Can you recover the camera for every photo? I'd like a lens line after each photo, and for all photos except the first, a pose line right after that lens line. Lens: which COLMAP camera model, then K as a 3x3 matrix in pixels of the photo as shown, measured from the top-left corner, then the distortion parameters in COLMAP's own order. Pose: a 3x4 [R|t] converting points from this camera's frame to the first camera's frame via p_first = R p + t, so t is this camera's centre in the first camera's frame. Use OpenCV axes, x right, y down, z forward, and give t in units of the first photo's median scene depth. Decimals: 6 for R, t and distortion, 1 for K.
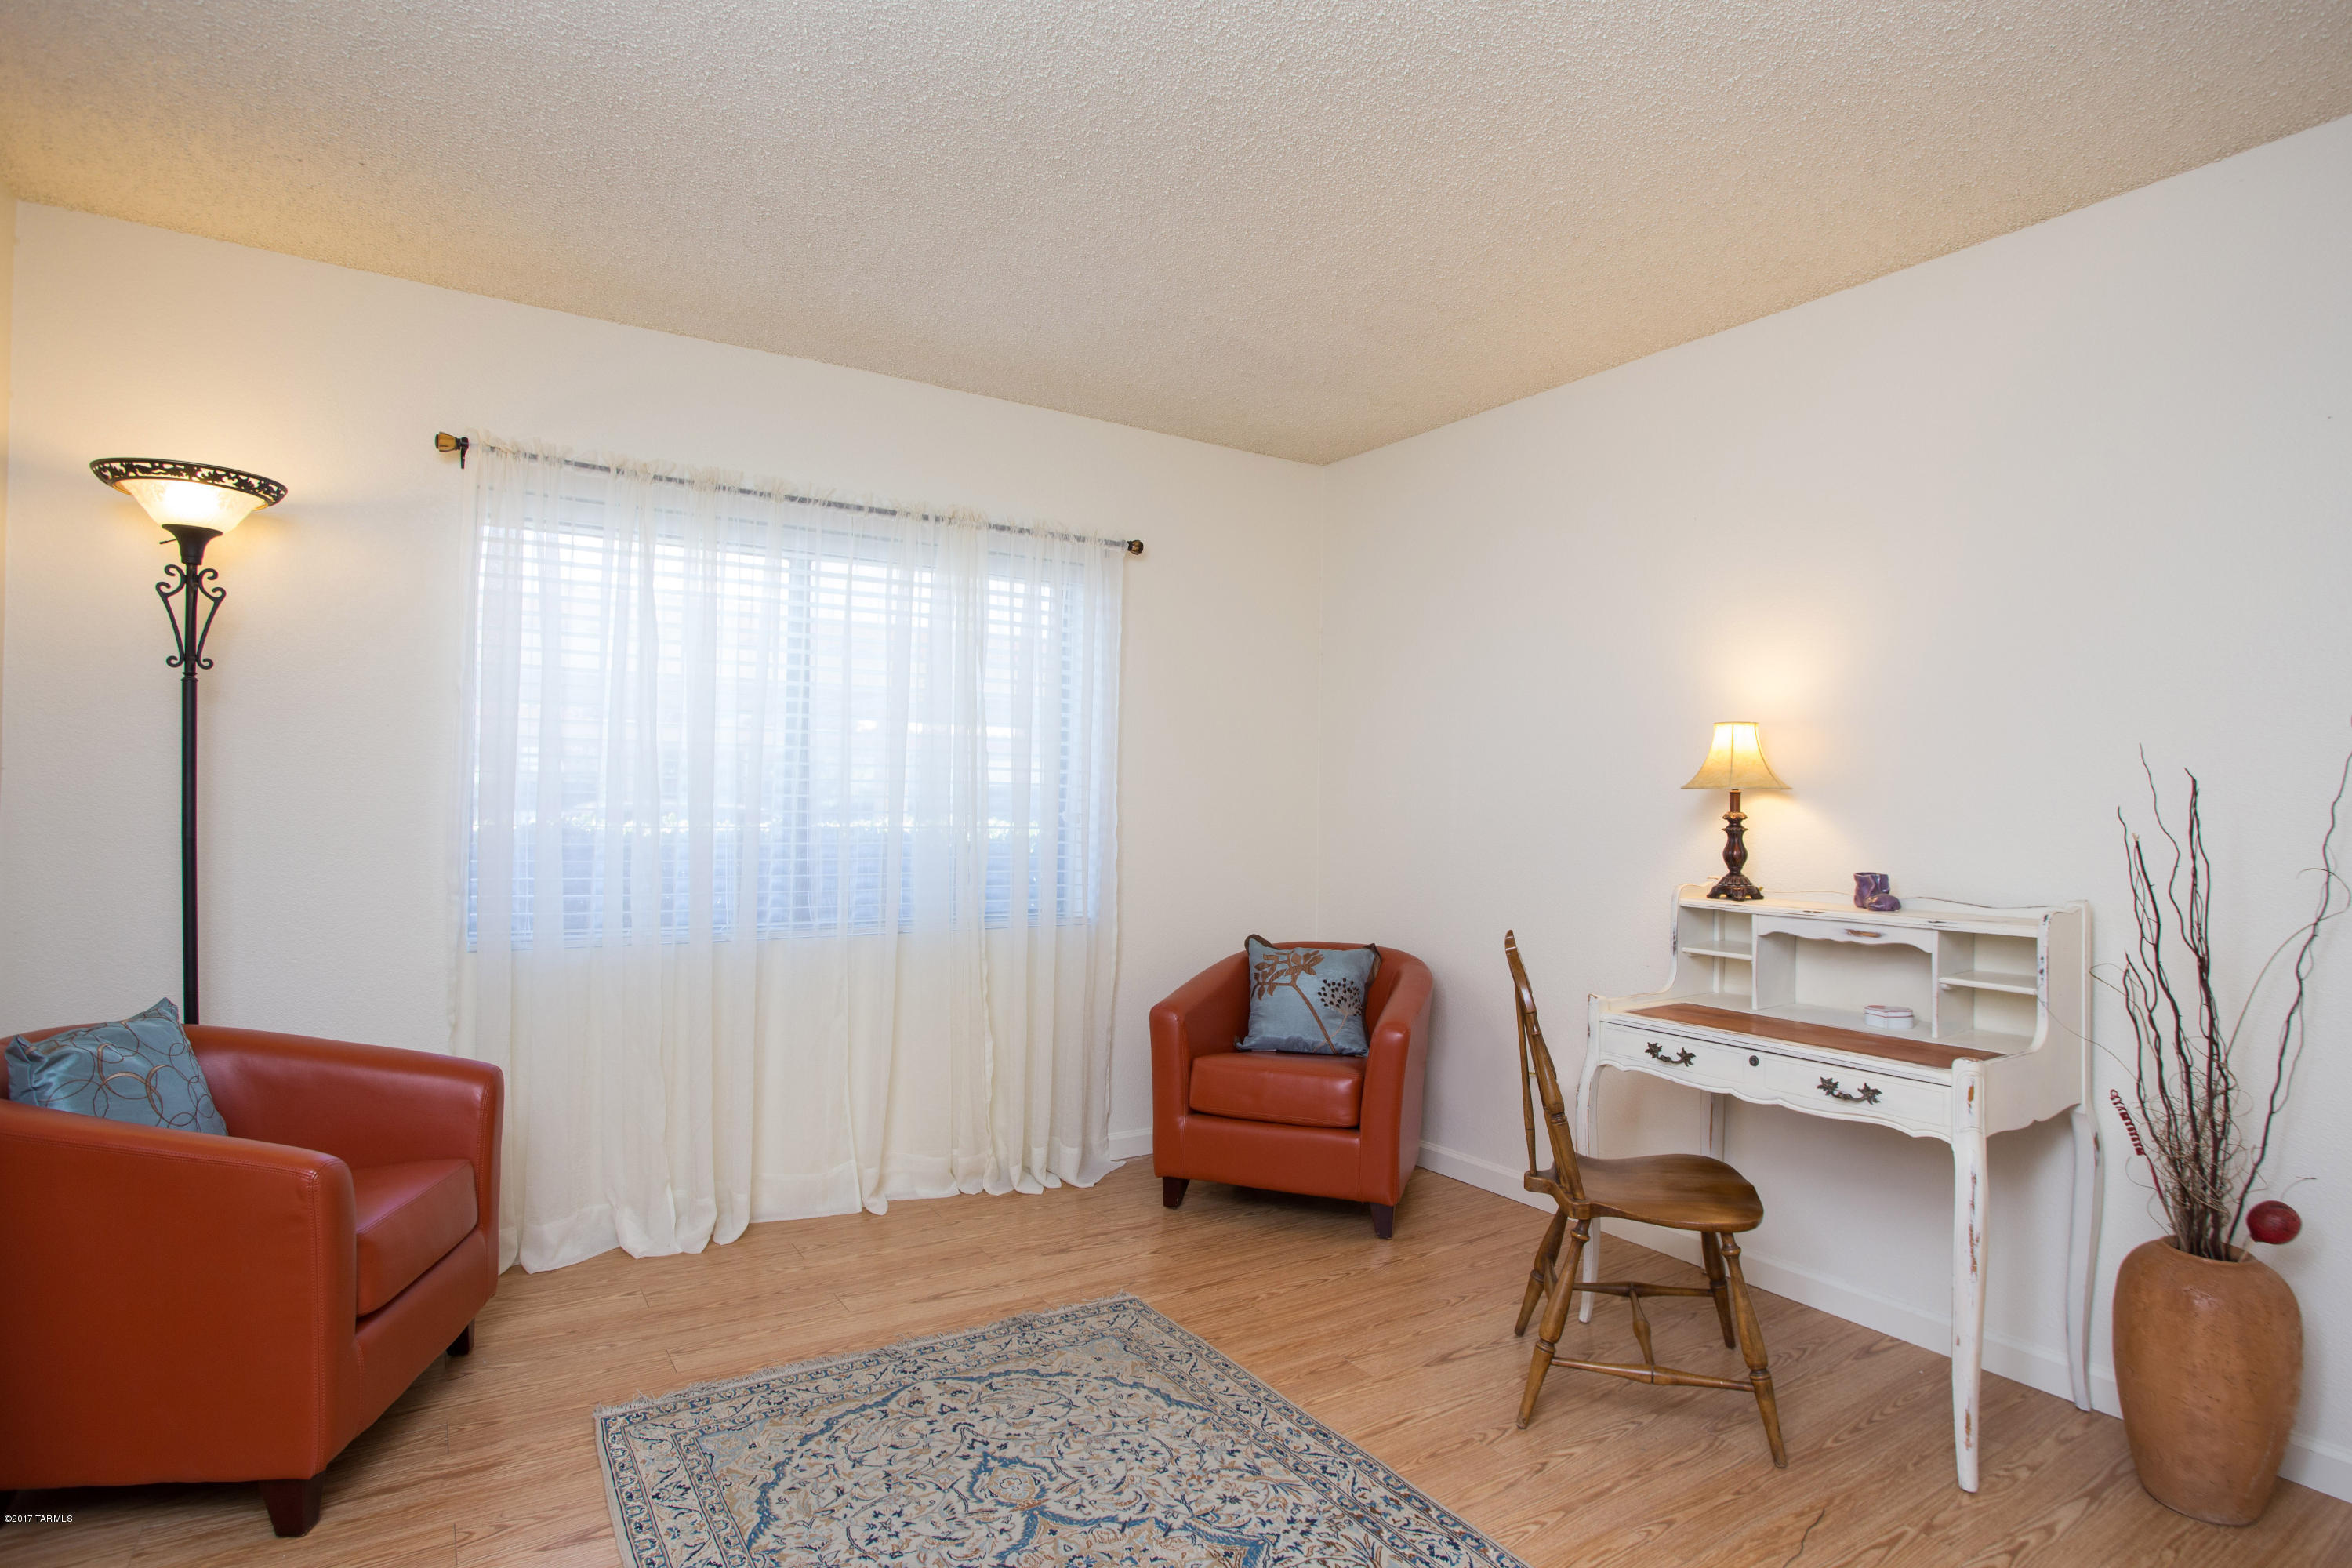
lens RADIAL K [[1209.5, 0, 1190.0], [0, 1209.5, 791.0], [0, 0, 1]] dist [-0.048776, 0.000235]
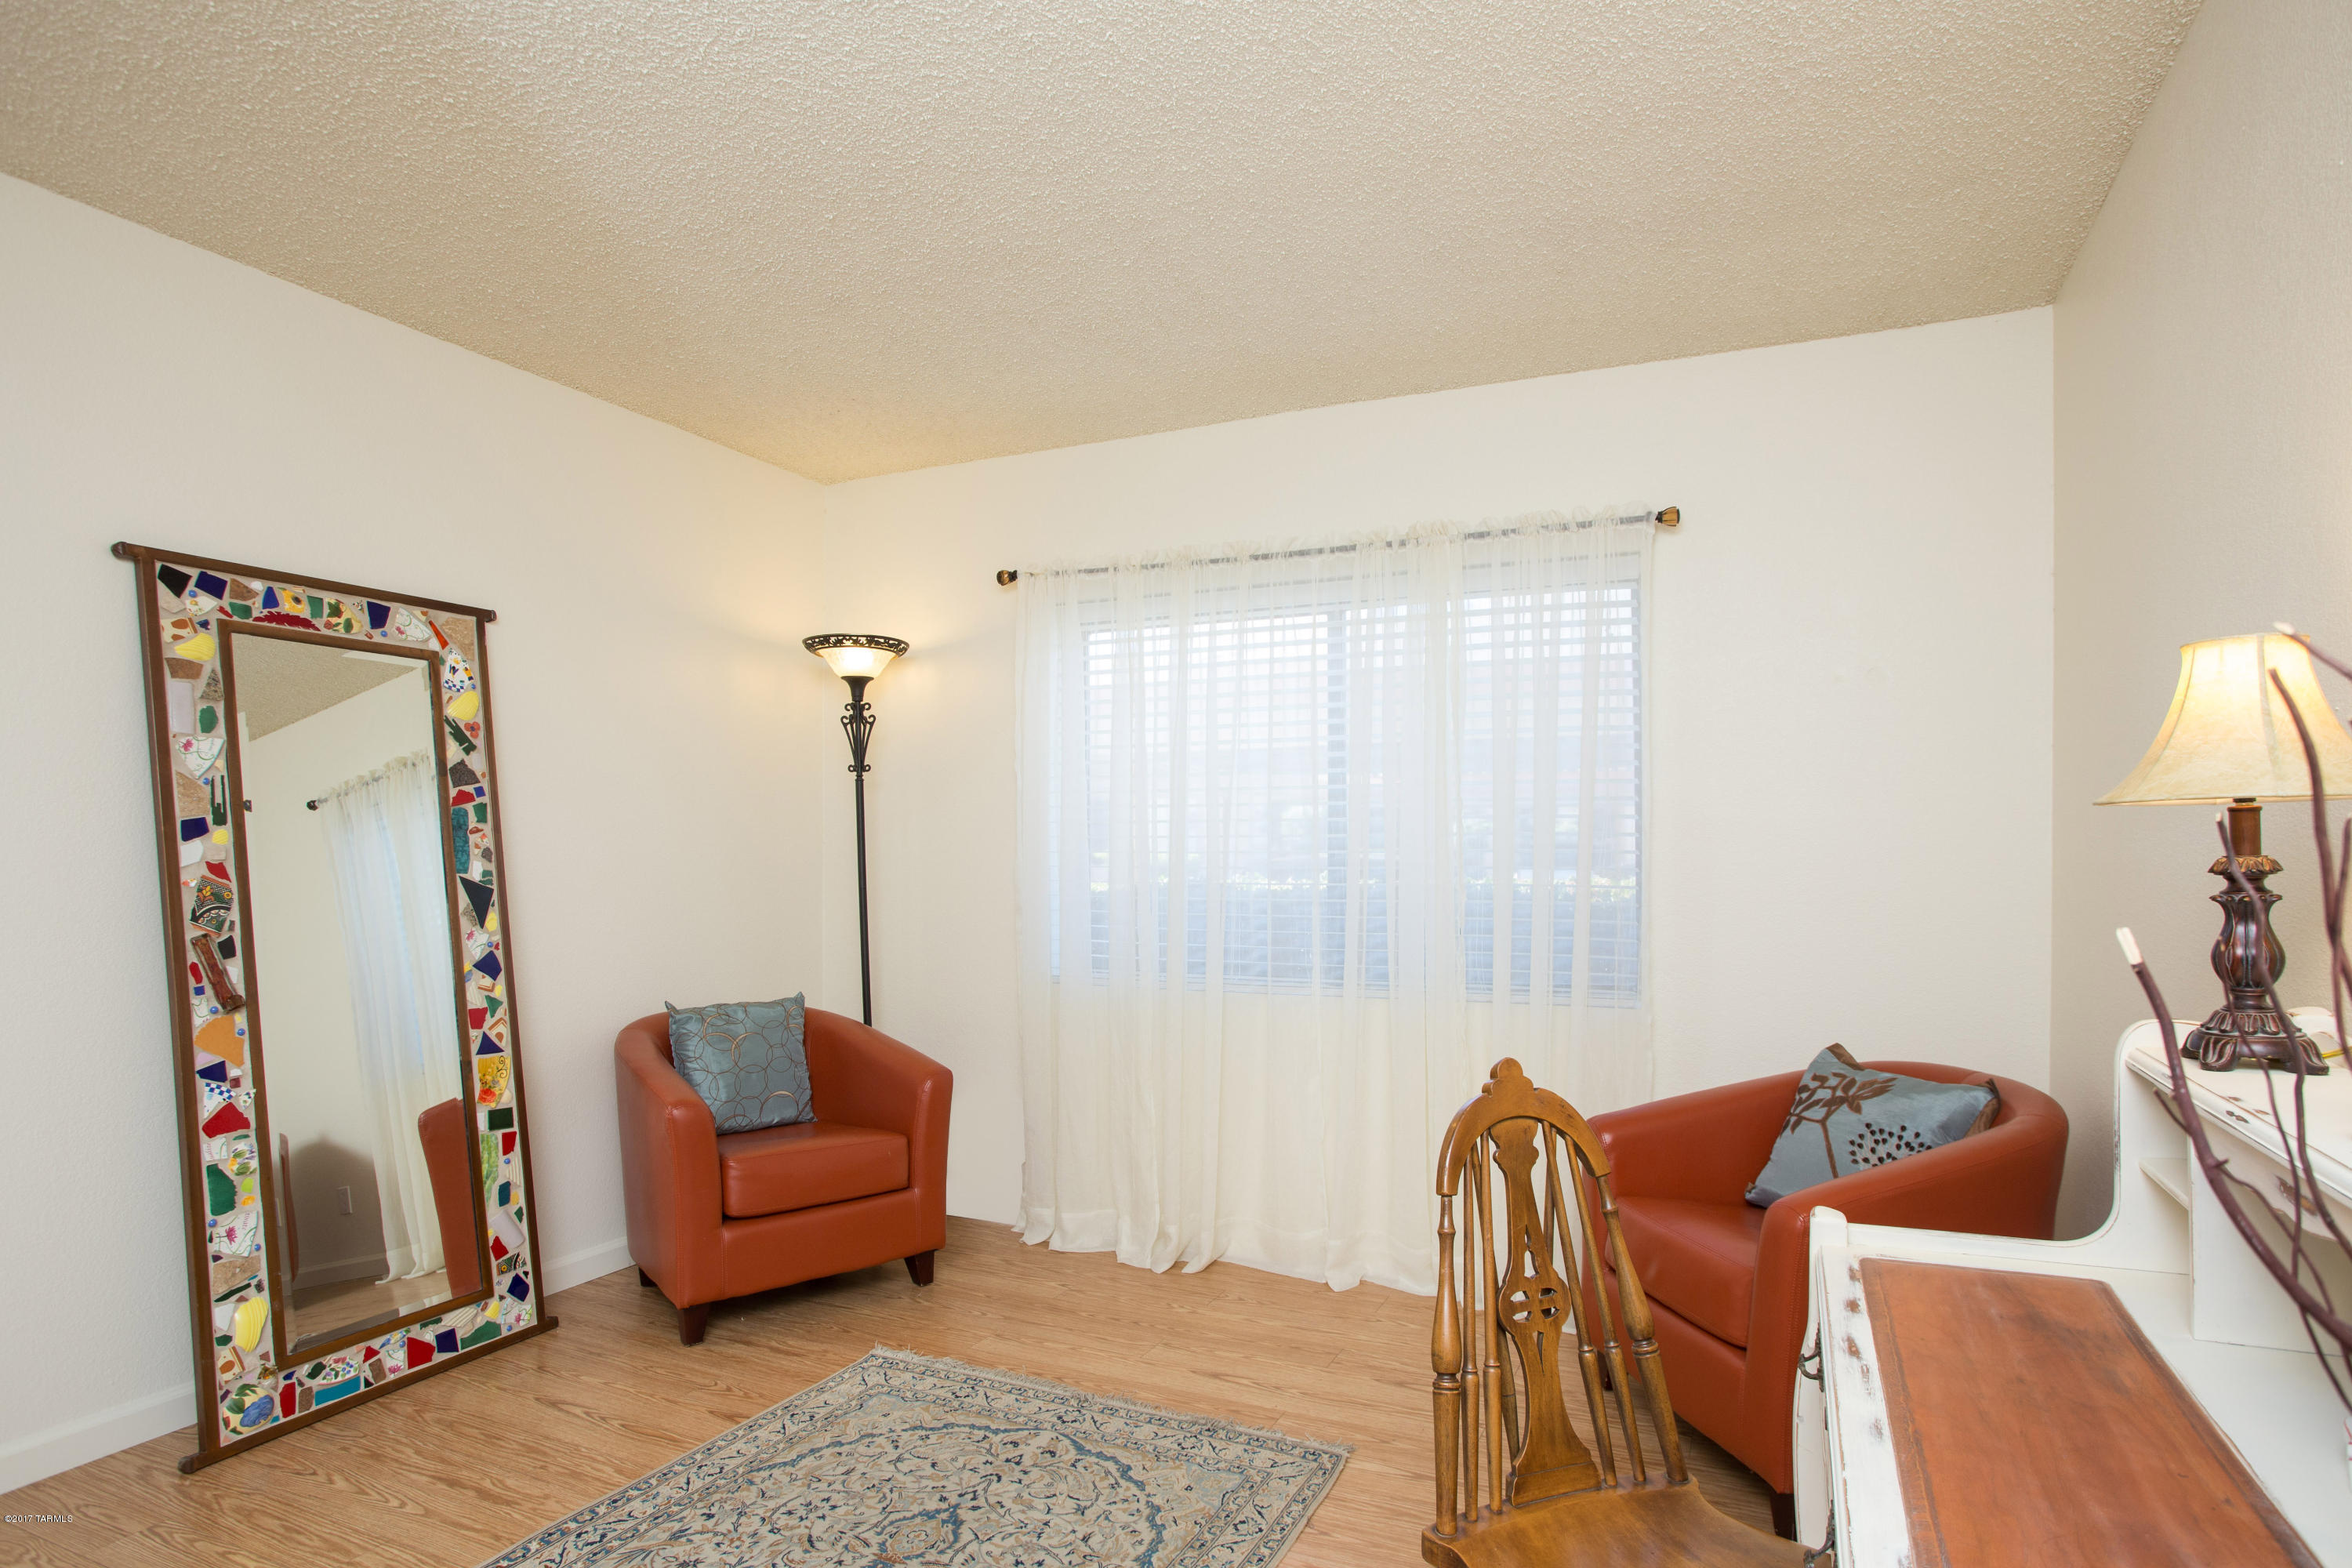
lens RADIAL K [[1225.2, 0, 1249.6], [0, 1225.2, 858.5], [0, 0, 1]] dist [-0.098762, 0.036965]
pose [[0.557647, -0.010497, -0.830012, 0.621475], [0.018257, 0.999833, -0.000379, 0.012299], [0.829877, -0.014942, 0.557746, 0.505474]]
